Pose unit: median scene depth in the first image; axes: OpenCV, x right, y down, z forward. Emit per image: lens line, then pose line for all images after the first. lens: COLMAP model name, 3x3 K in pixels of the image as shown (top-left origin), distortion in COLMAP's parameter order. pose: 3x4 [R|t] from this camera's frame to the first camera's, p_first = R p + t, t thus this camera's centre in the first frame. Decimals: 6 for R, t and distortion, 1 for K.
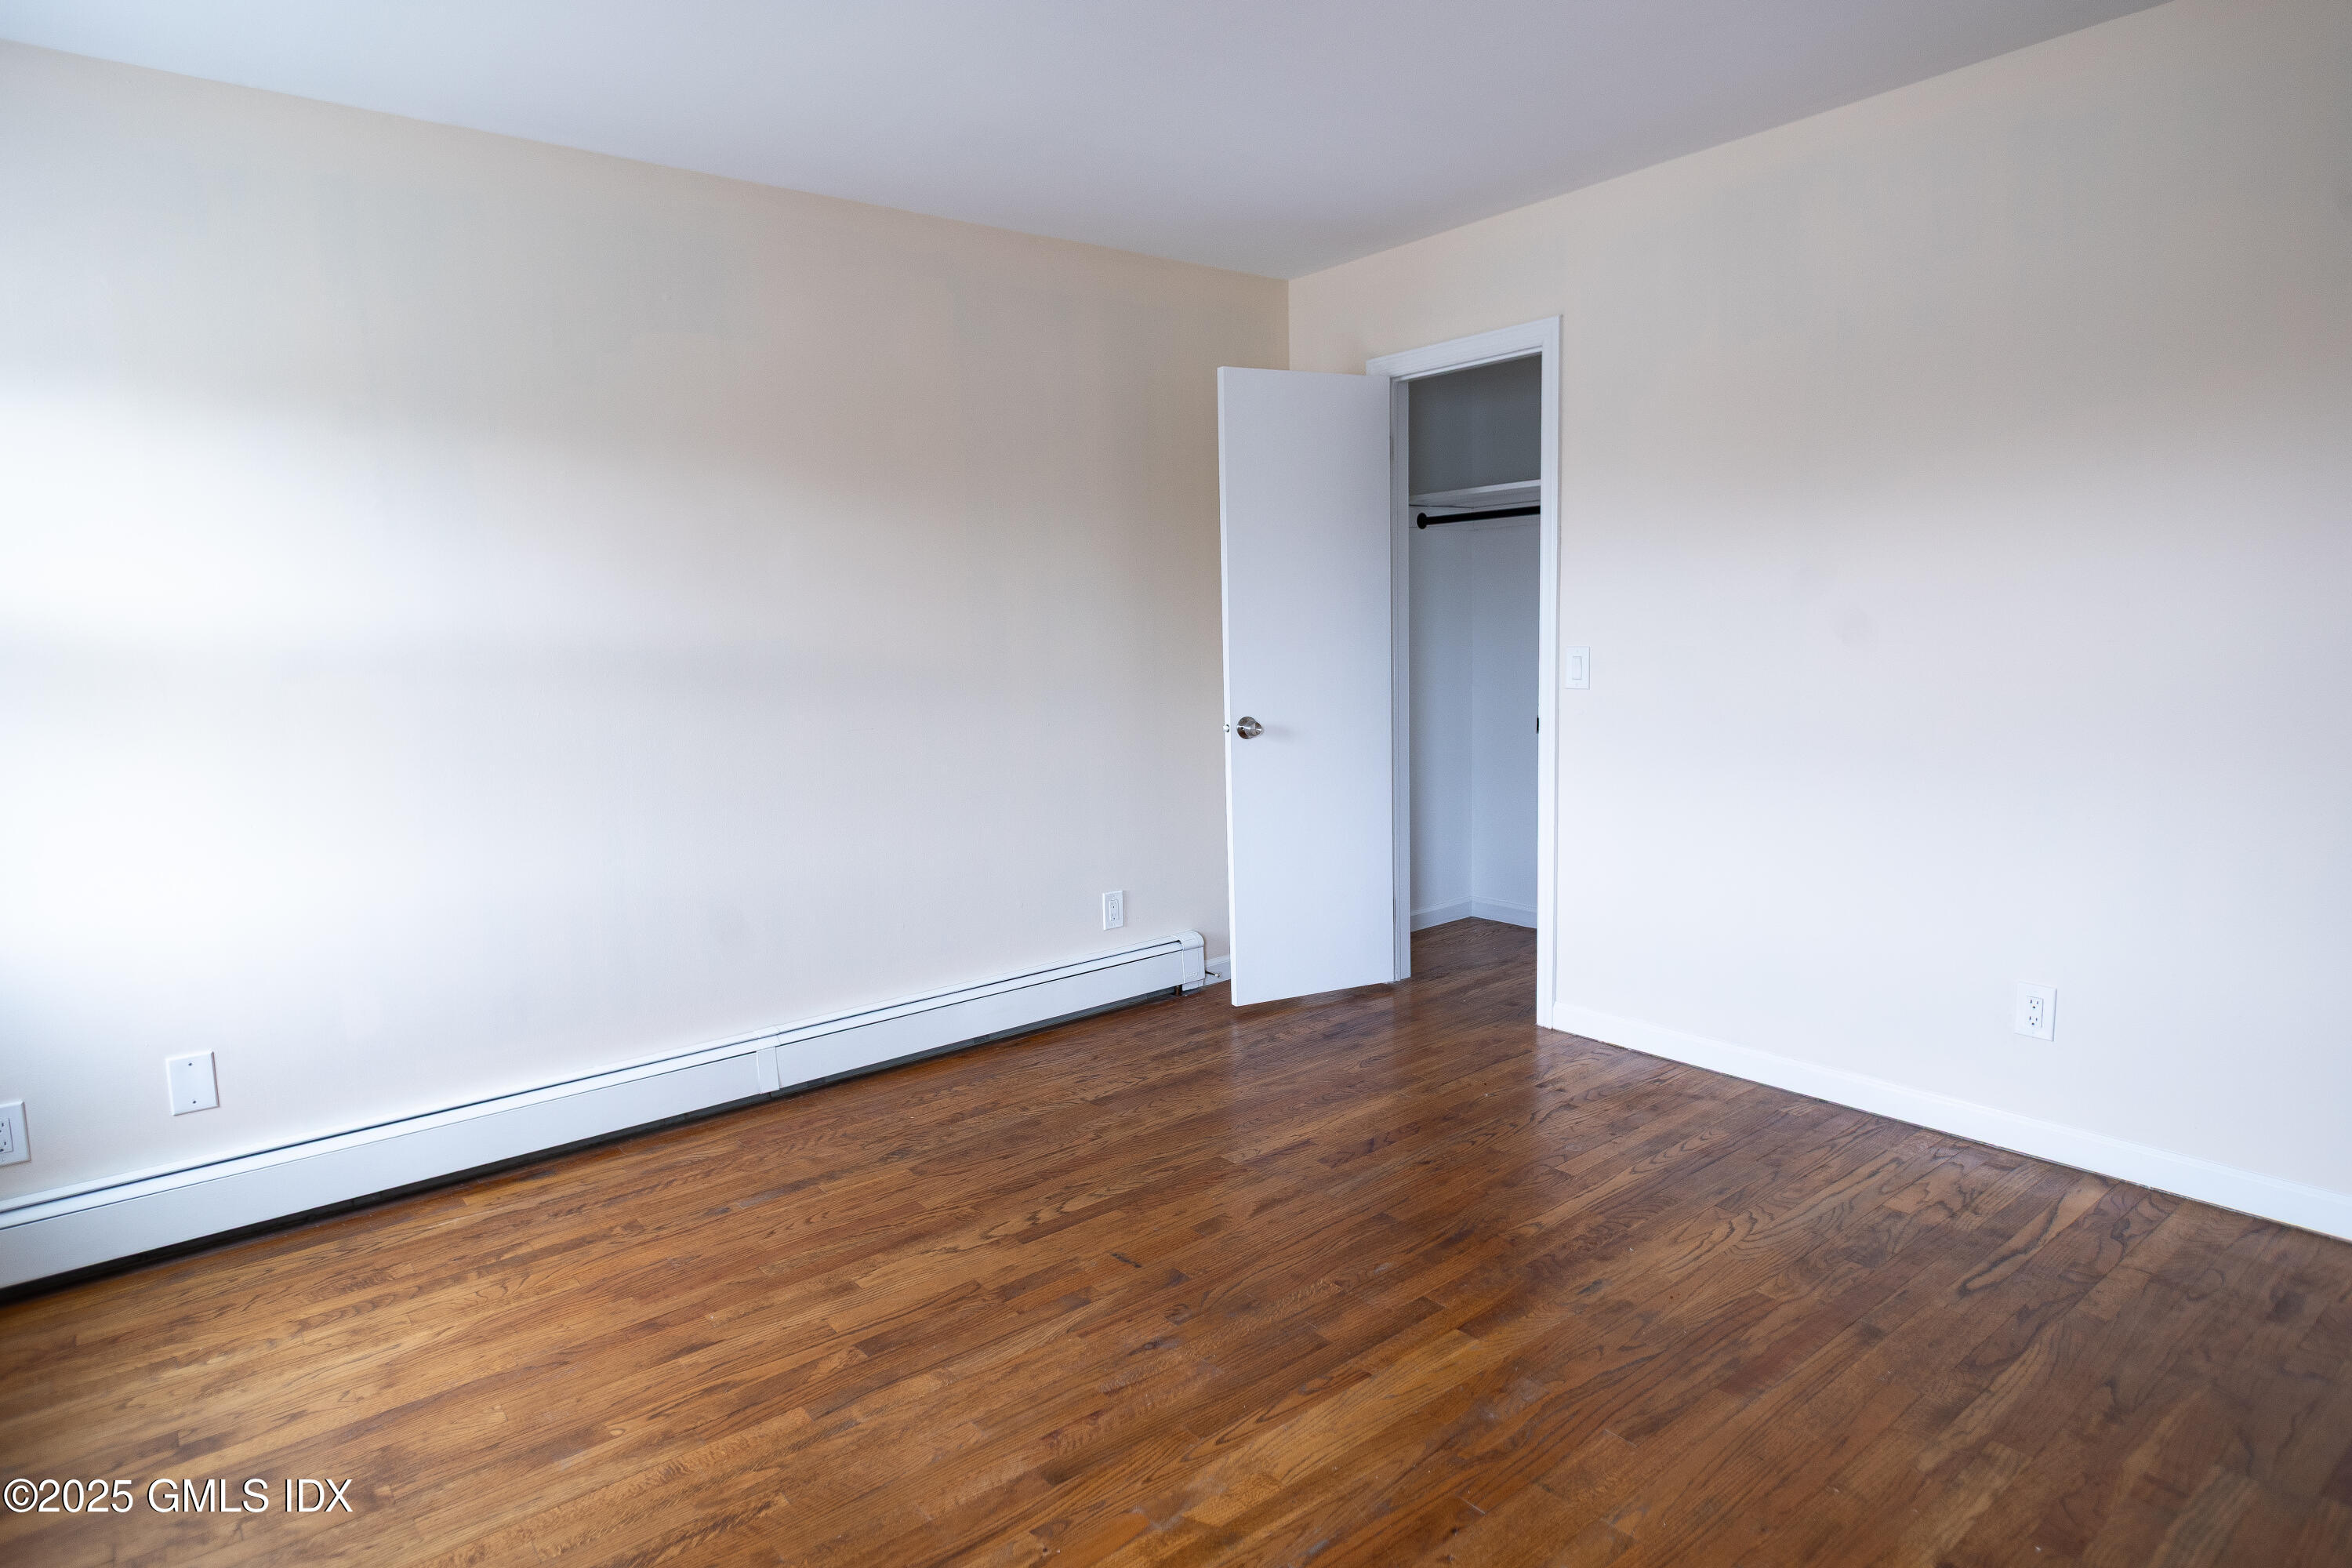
lens RADIAL K [[1319.9, 0, 1176.0], [0, 1319.9, 784.0], [0, 0, 1]] dist [0.026075, -0.001327]
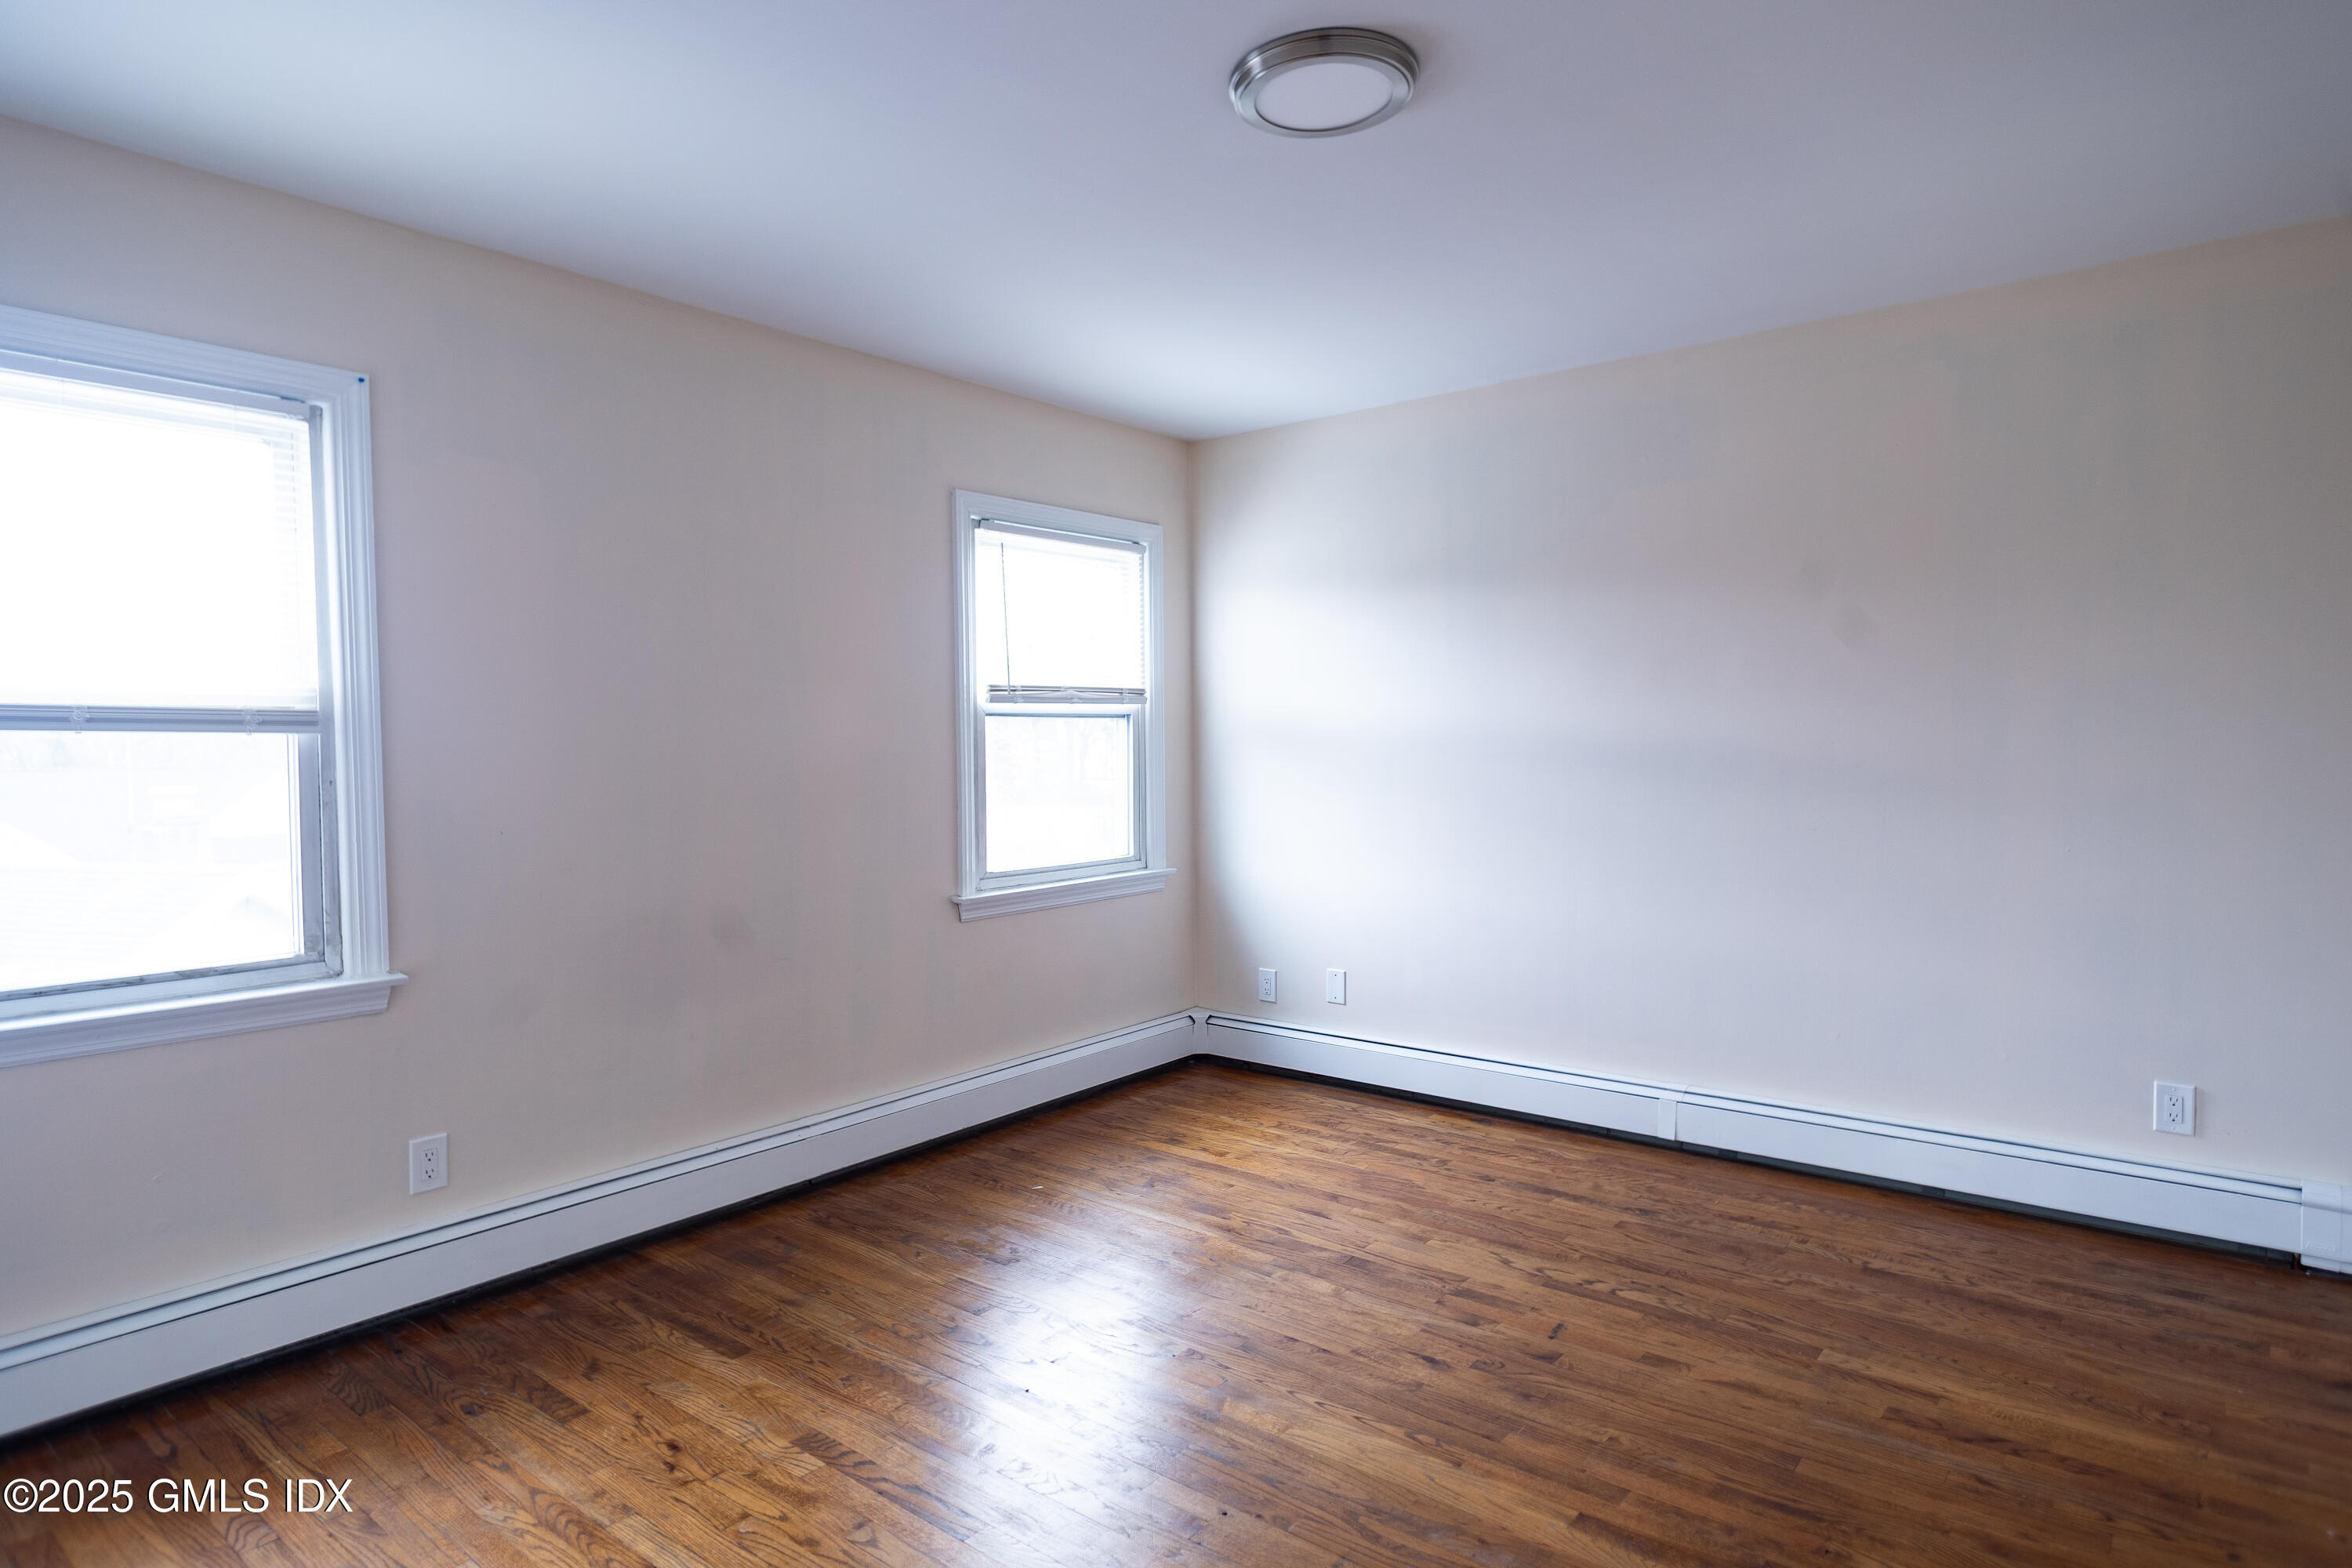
lens RADIAL K [[1319.9, 0, 1176.0], [0, 1319.9, 784.0], [0, 0, 1]] dist [0.026075, -0.001327]
pose [[0.206294, 0.061575, -0.976551, 0.799981], [-0.116283, 0.992488, 0.038015, -0.070619], [0.971556, 0.105714, 0.211905, 0.379017]]
